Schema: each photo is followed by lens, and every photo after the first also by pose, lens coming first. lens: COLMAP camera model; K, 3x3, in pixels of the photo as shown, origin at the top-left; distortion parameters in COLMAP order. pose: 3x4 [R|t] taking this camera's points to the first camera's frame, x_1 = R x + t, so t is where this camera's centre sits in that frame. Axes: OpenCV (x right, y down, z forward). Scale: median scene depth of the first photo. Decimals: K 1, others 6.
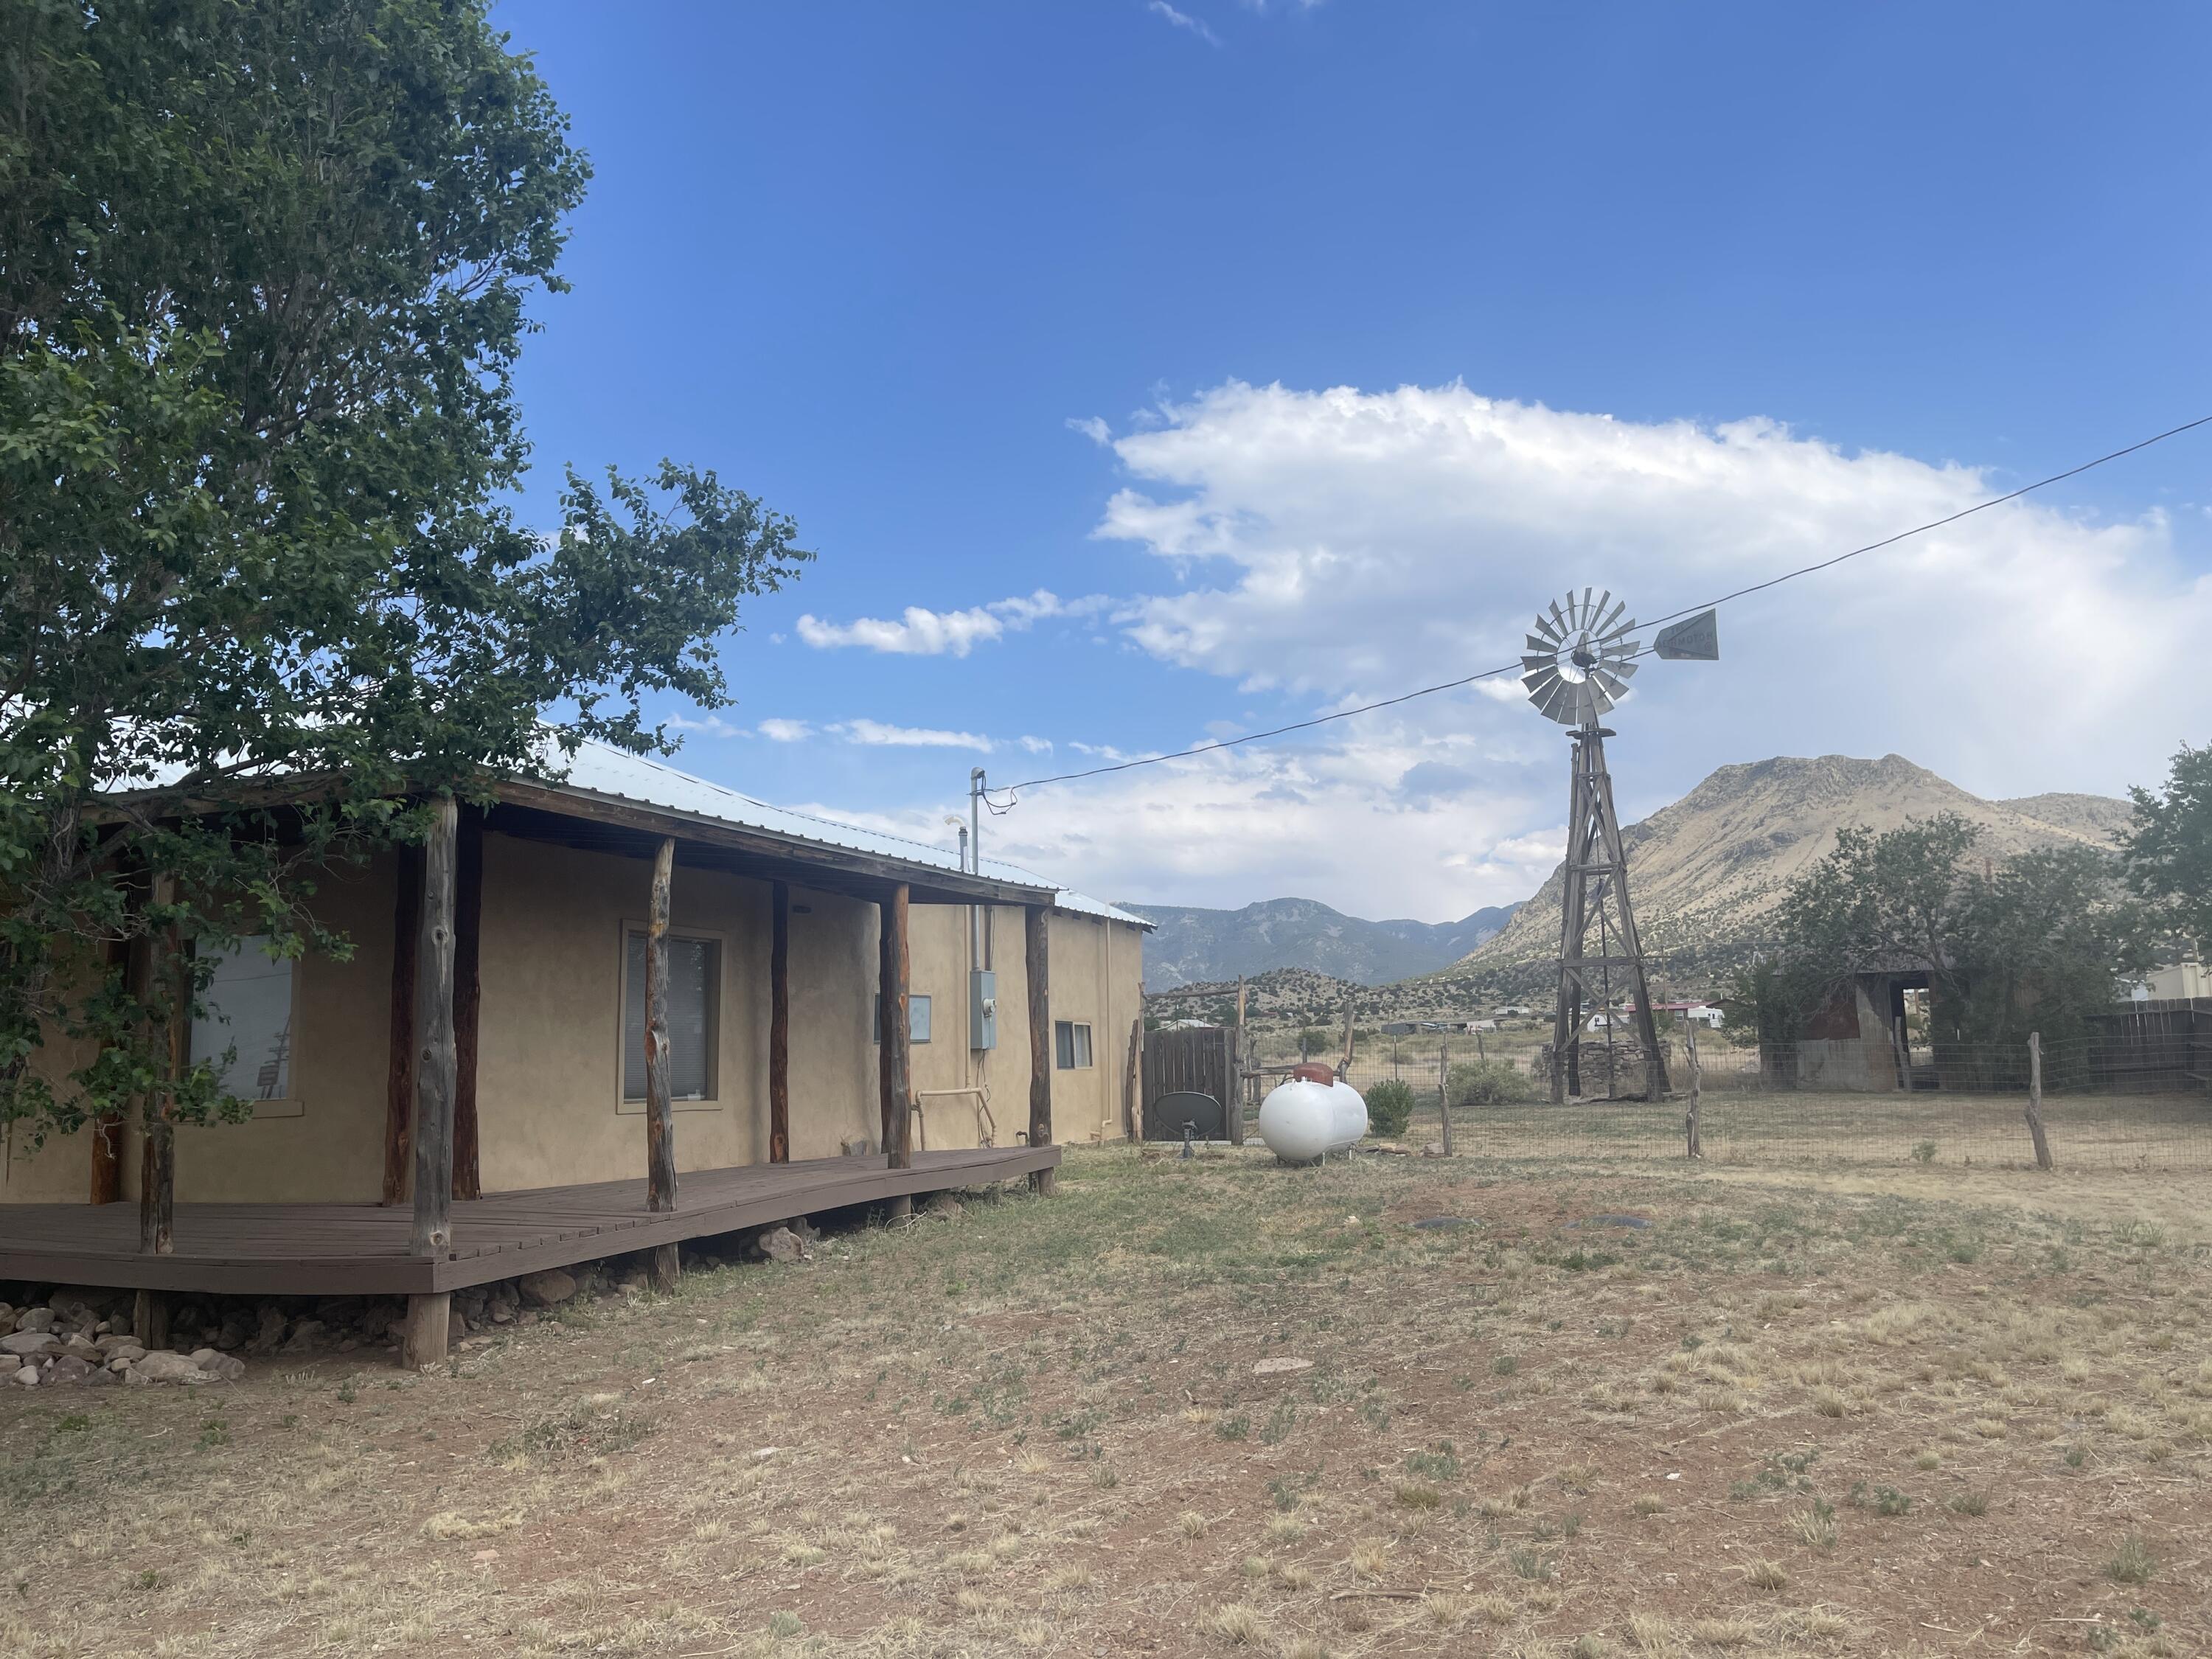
lens RADIAL K [[1678.9, 0, 1124.8], [0, 1678.9, 841.3], [0, 0, 1]] dist [0.052942, -0.043559]
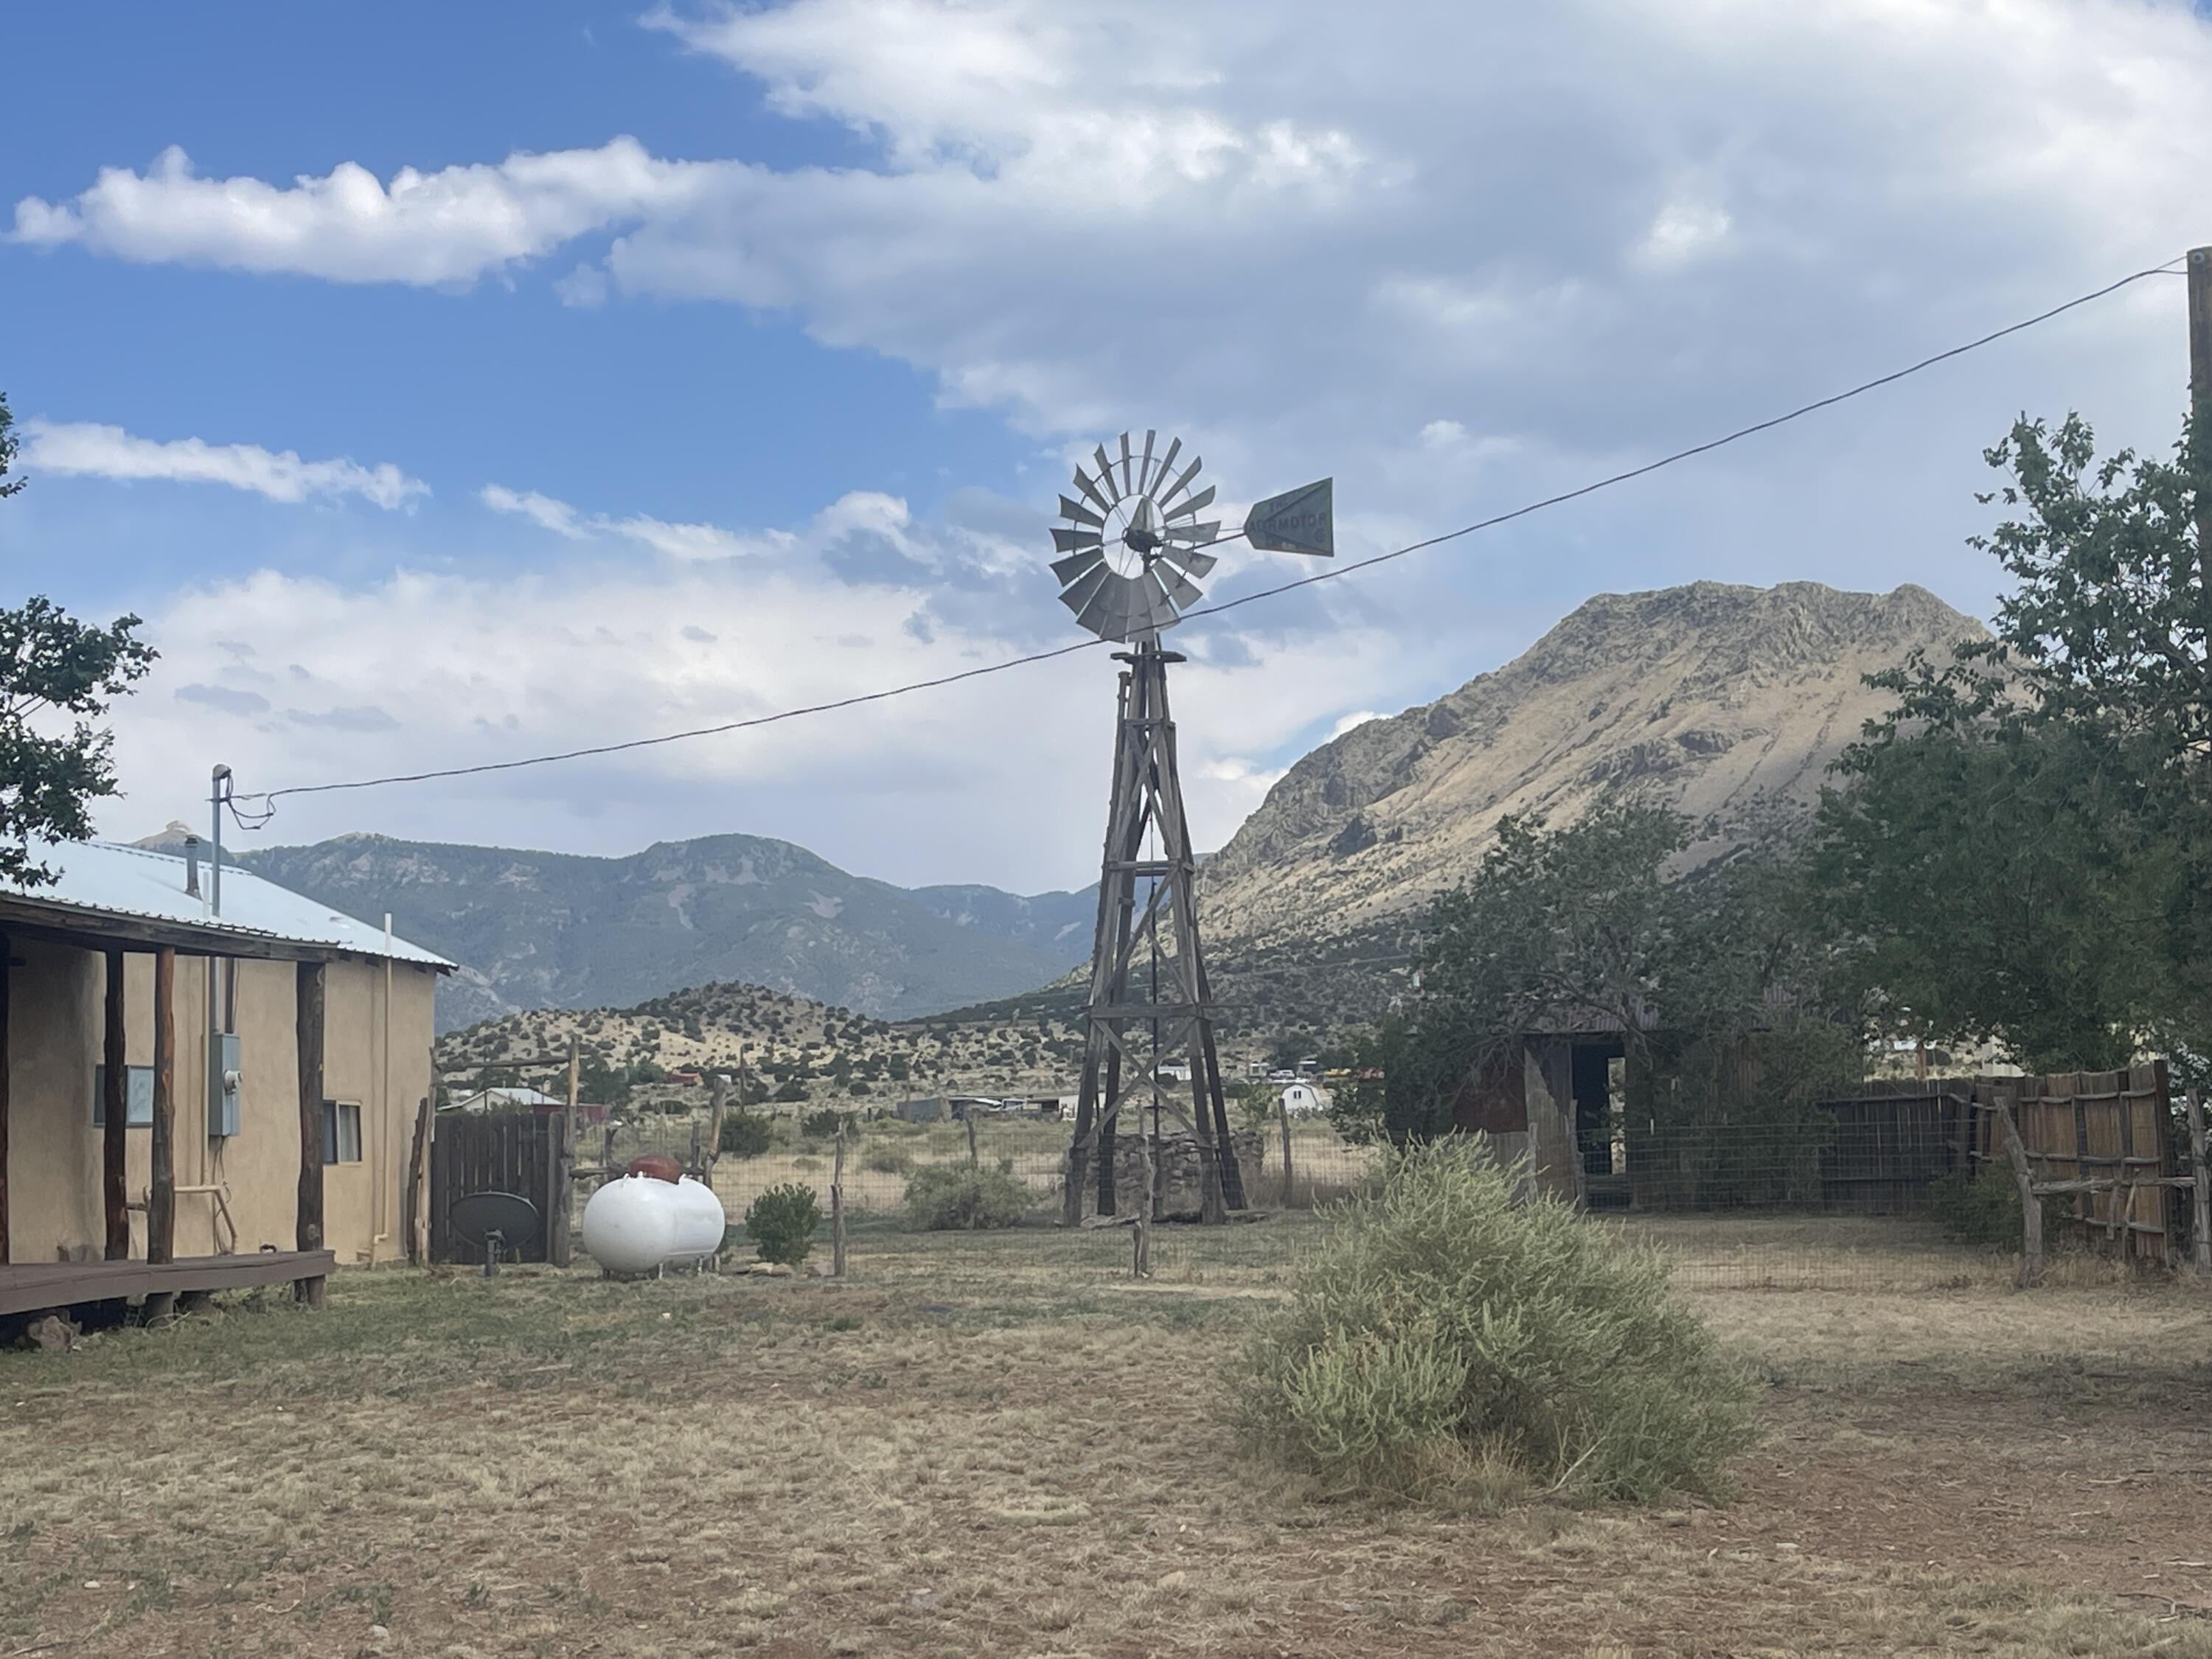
lens RADIAL K [[3525.0, 0, 1091.4], [0, 3525.0, 848.6], [0, 0, 1]] dist [0.152099, 0.000000]
pose [[0.980088, 0.024561, 0.197040, -0.009147], [-0.032009, 0.998885, 0.034701, -0.036970], [-0.195968, -0.040317, 0.979781, -0.321973]]
